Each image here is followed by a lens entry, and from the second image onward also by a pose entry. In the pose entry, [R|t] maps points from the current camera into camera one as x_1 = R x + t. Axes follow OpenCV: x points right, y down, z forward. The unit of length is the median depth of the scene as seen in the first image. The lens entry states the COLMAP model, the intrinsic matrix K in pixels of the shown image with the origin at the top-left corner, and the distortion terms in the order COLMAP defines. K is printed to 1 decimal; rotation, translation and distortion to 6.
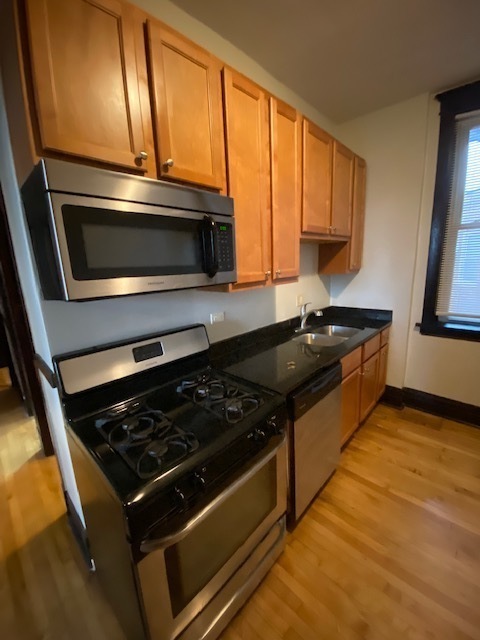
lens RADIAL K [[262.4, 0, 238.2], [0, 262.4, 317.3], [0, 0, 1]] dist [-0.014610, -0.001498]
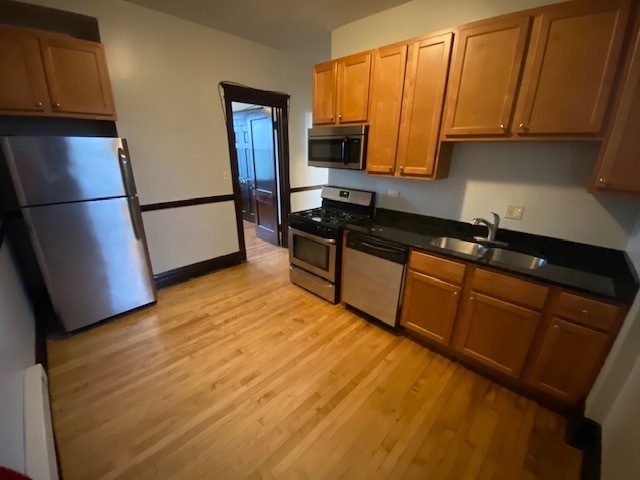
lens RADIAL K [[262.4, 0, 319.8], [0, 262.4, 240.7], [0, 0, 1]] dist [-0.014610, -0.001498]
pose [[-0.005601, 0.359163, -0.933258, 1.270727], [-0.213430, 0.911338, 0.352008, -0.171637], [0.976942, 0.201156, 0.071552, 0.427776]]
